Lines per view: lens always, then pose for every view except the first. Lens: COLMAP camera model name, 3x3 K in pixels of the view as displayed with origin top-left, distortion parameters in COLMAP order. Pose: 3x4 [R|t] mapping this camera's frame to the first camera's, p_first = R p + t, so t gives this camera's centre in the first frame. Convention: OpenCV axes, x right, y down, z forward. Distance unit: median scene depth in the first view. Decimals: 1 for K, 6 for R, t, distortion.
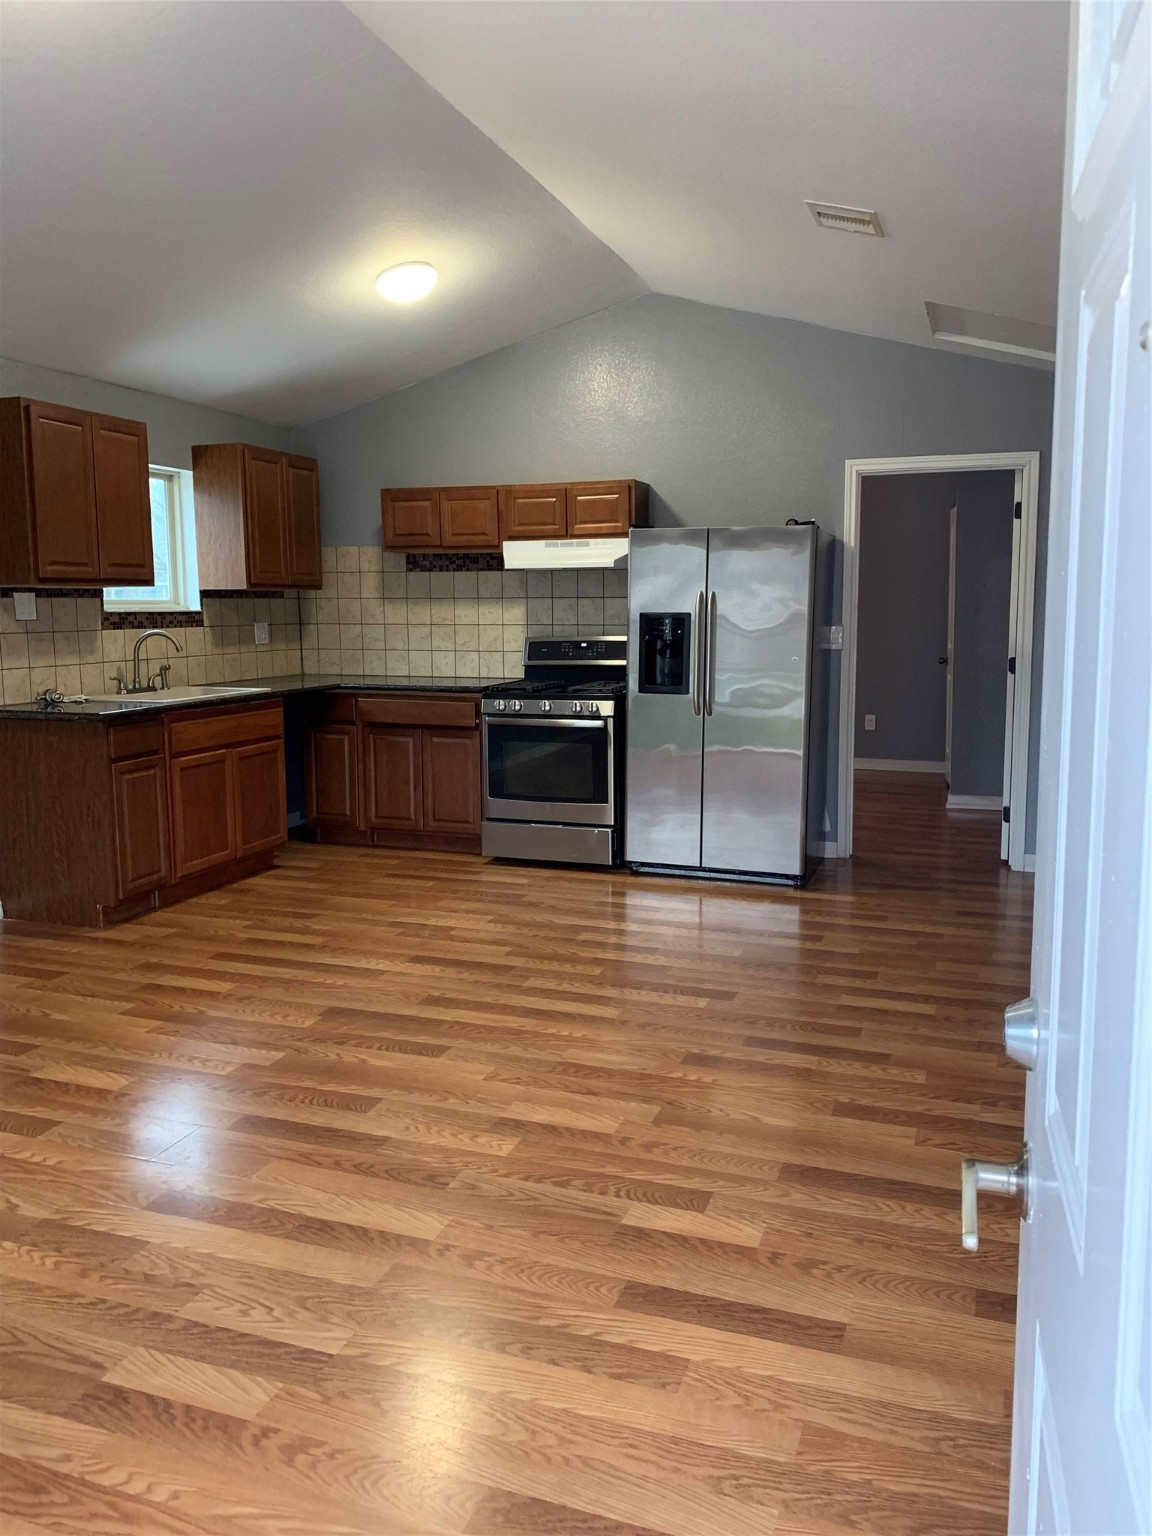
lens RADIAL K [[1139.6, 0, 626.0], [0, 1139.6, 767.5], [0, 0, 1]] dist [0.006401, -0.075415]
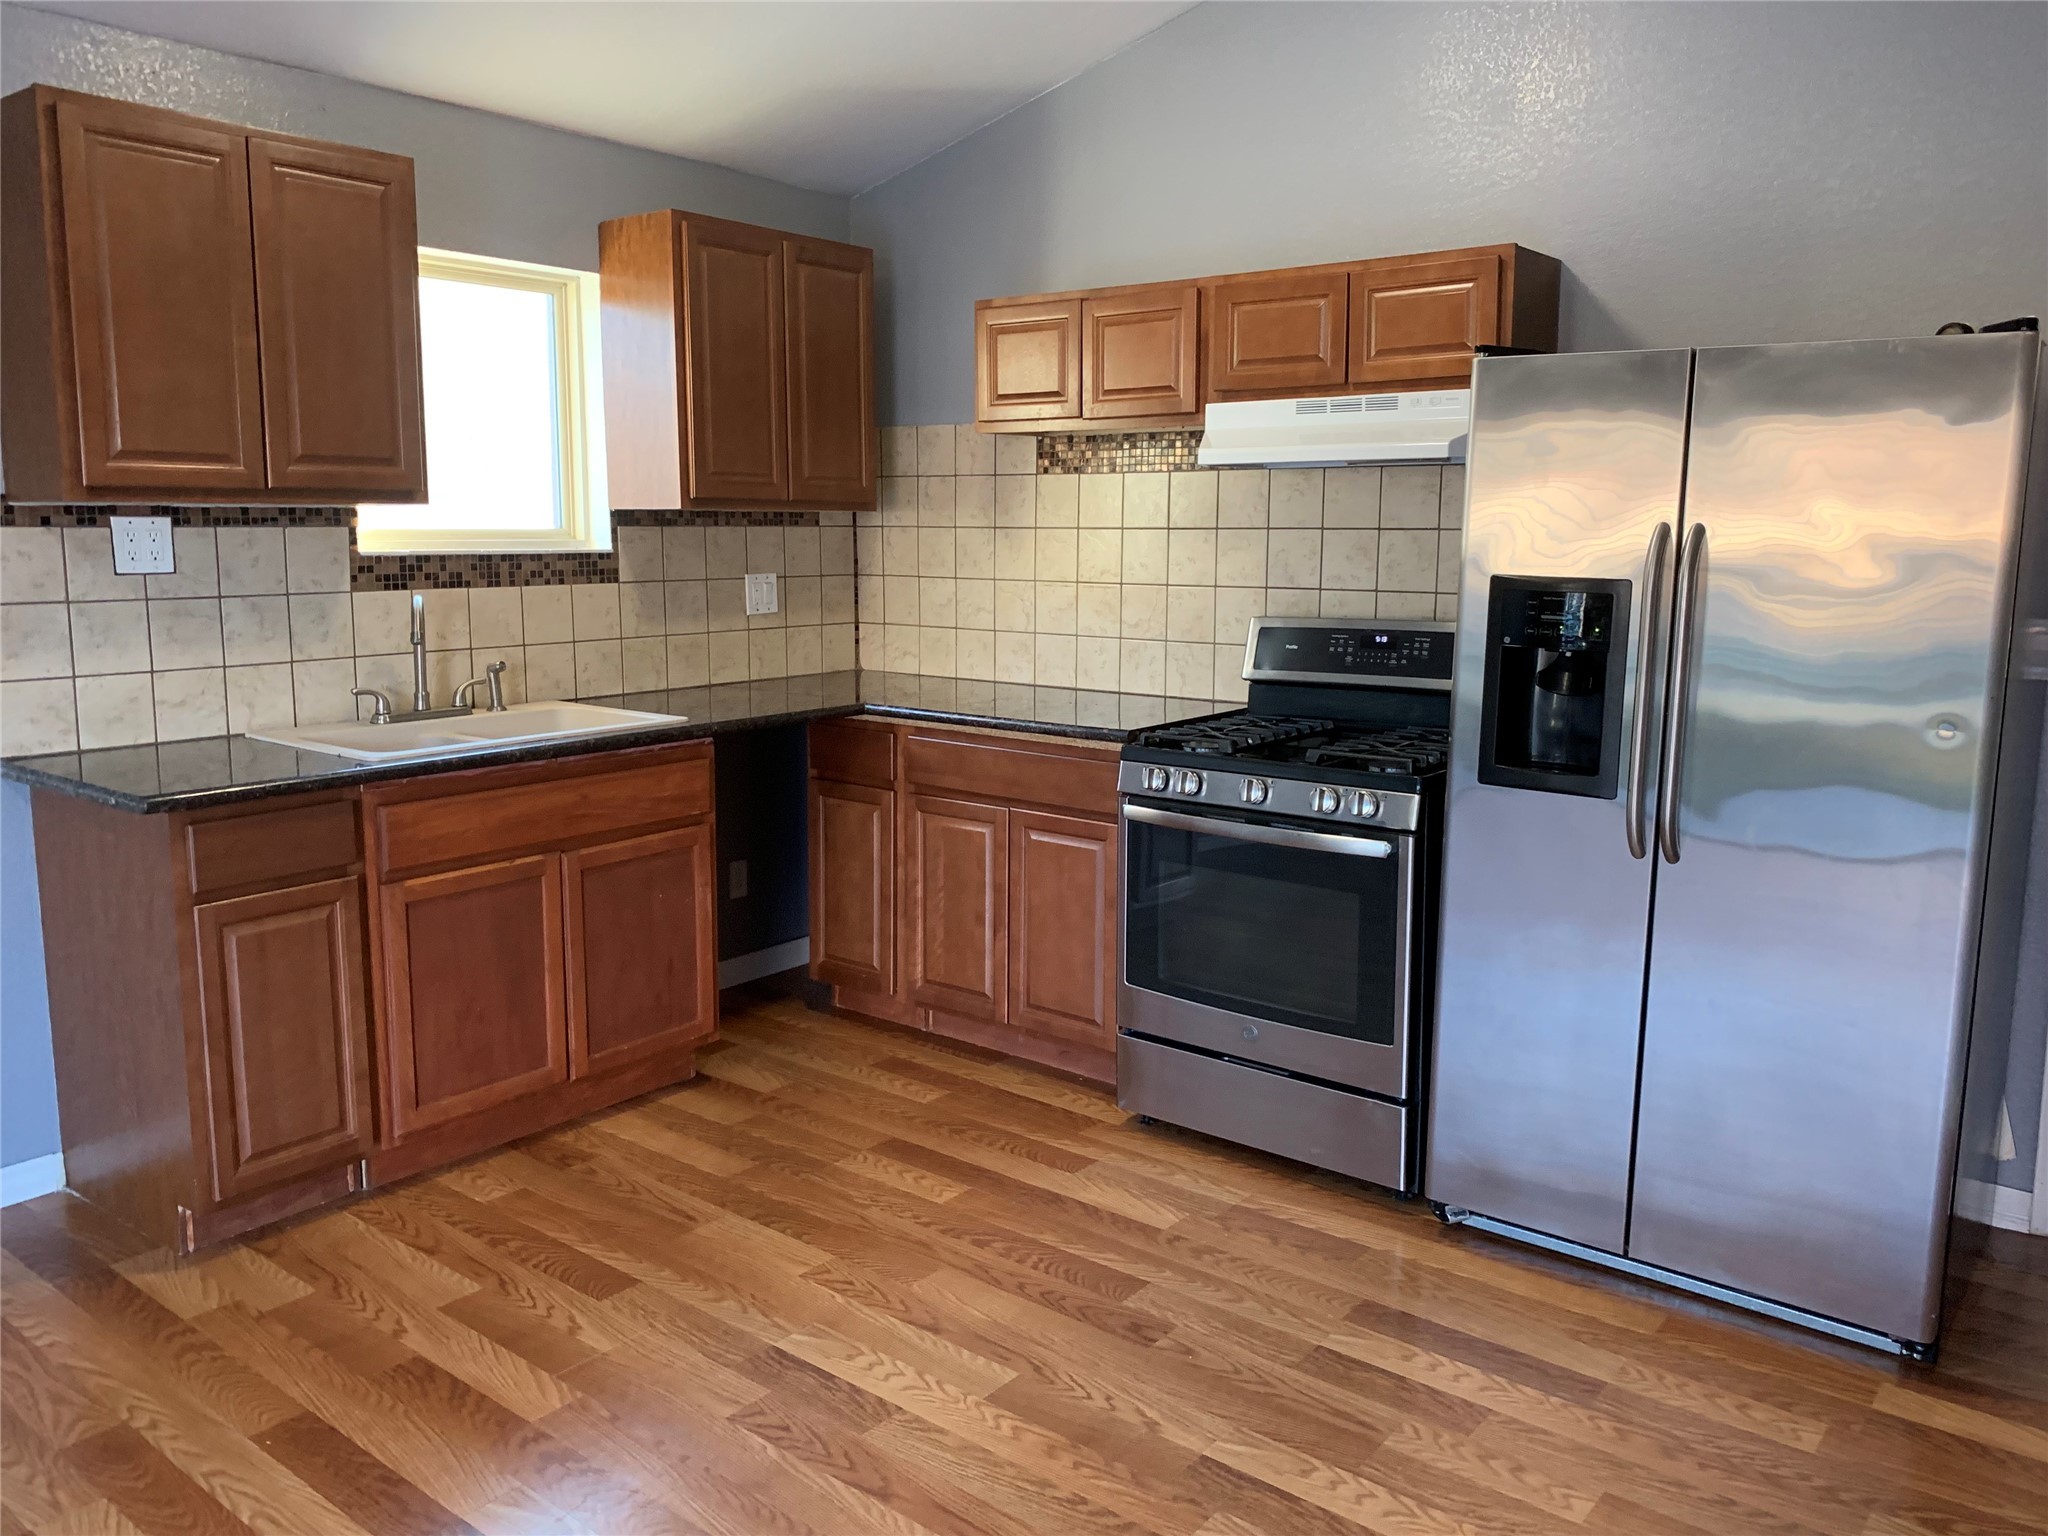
lens RADIAL K [[1551.4, 0, 1016.1], [0, 1551.4, 758.8], [0, 0, 1]] dist [0.003546, -0.010903]
pose [[0.935761, 0.058471, -0.347753, 0.043374], [-0.055611, 0.998286, 0.018208, -0.069123], [0.348221, 0.002300, 0.937409, 0.420708]]
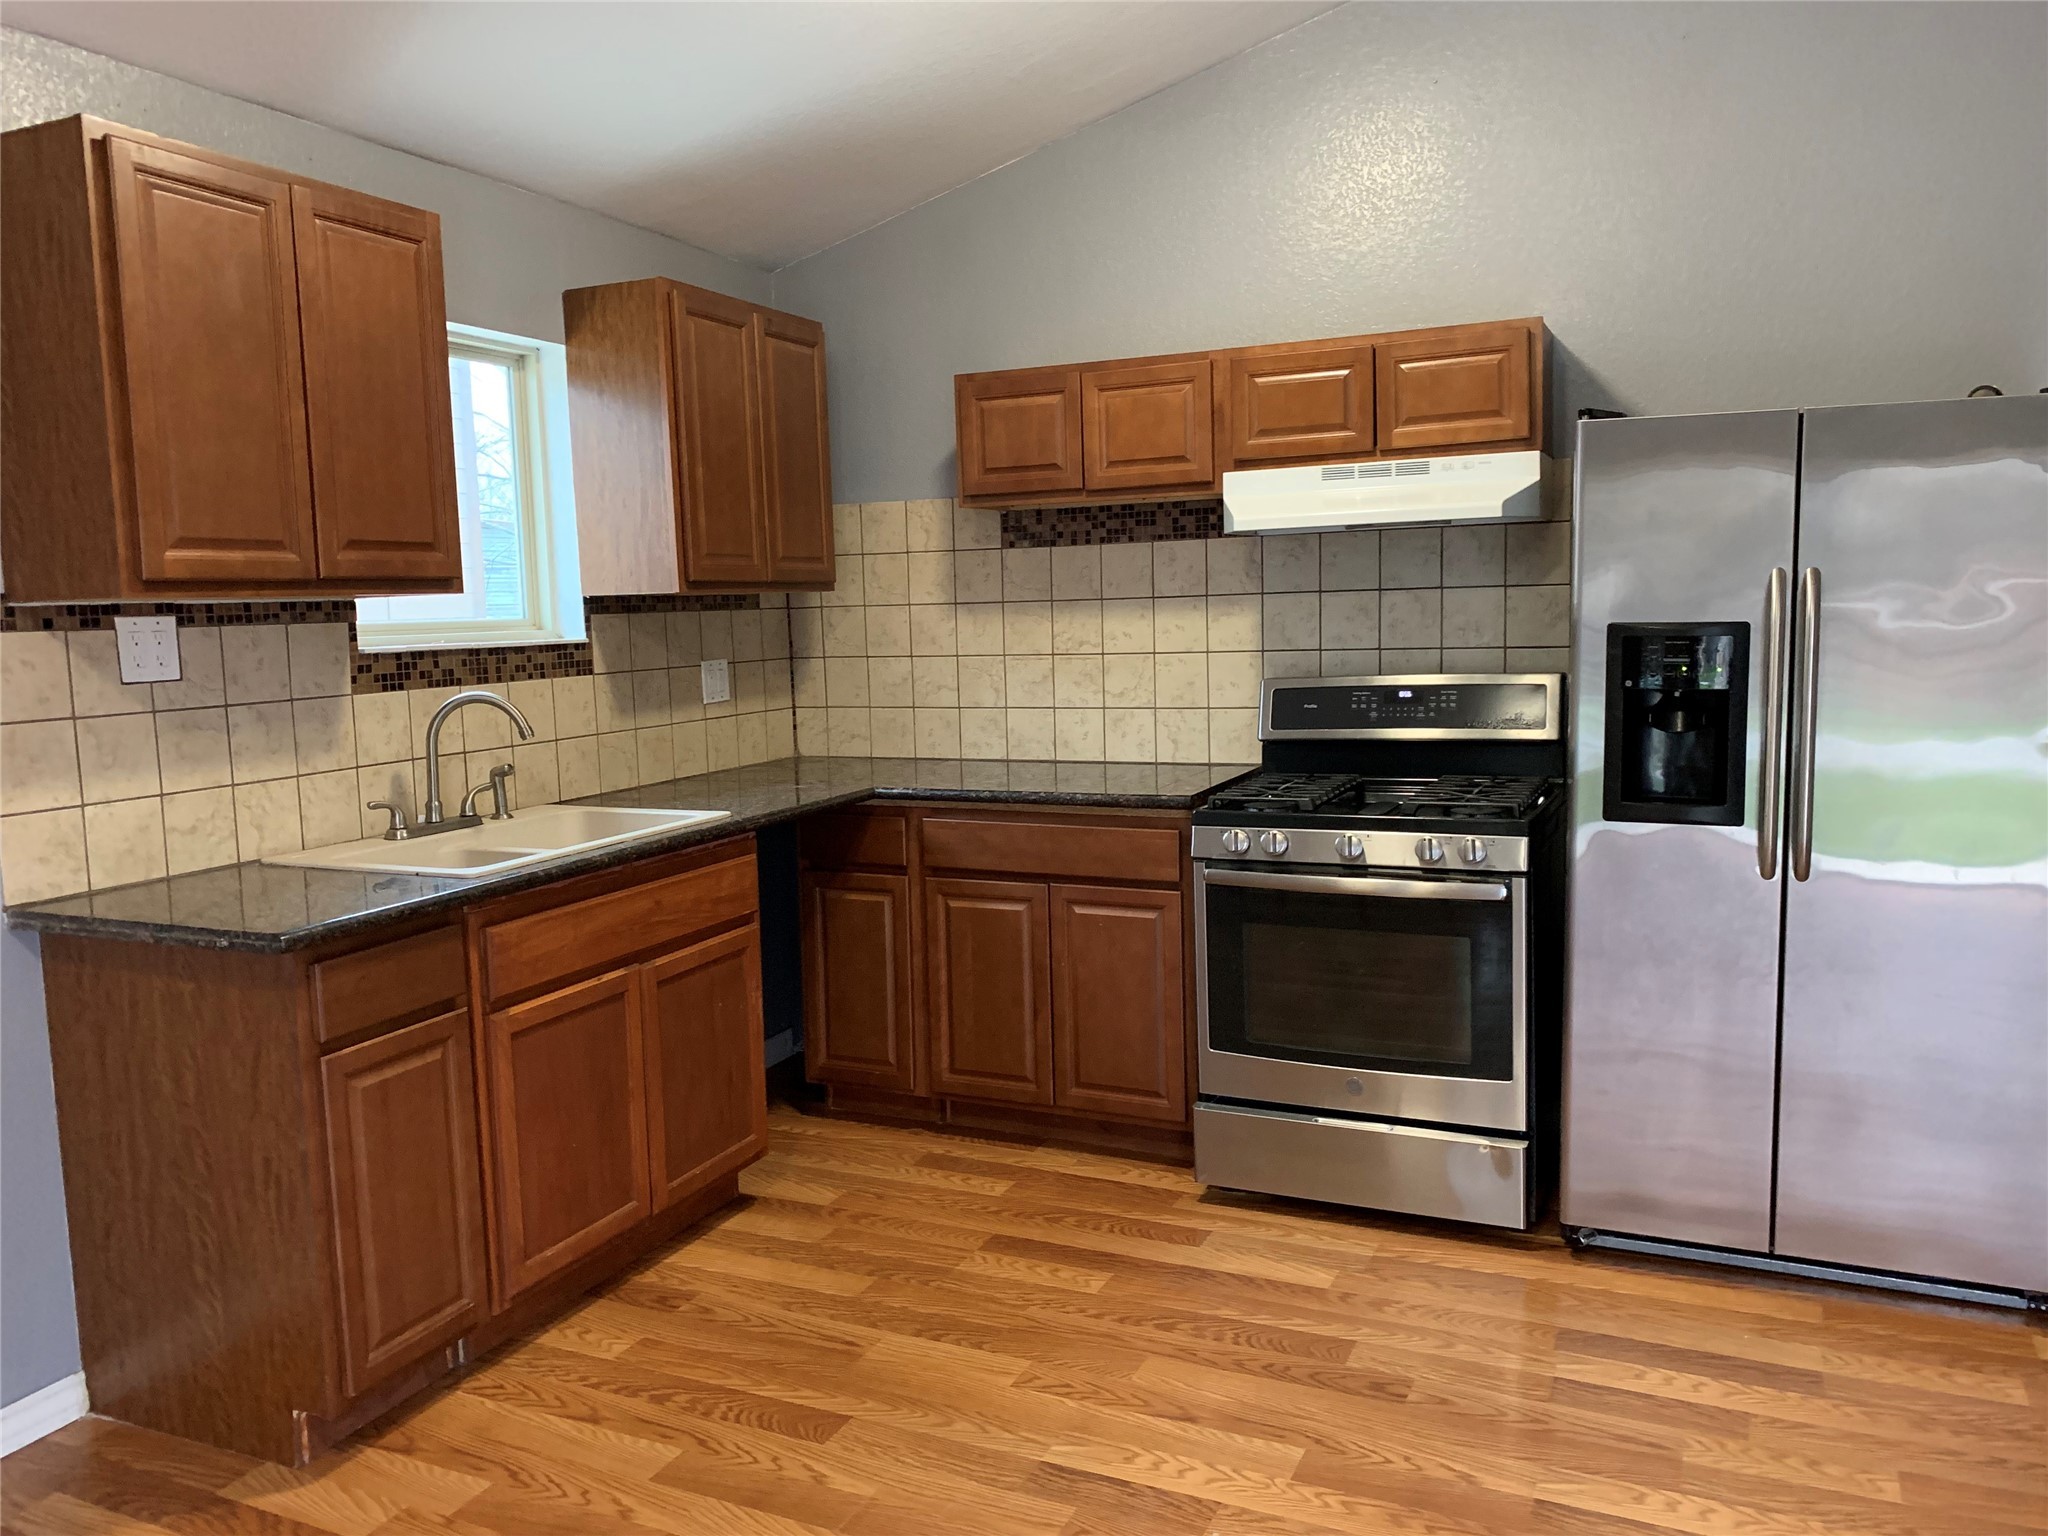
lens RADIAL K [[1554.4, 0, 1018.3], [0, 1554.4, 783.5], [0, 0, 1]] dist [0.002820, -0.004052]
pose [[0.991286, -0.012835, -0.131102, -0.113998], [0.009646, 0.999643, -0.024930, -0.061956], [0.131375, 0.023448, 0.991055, 0.392295]]
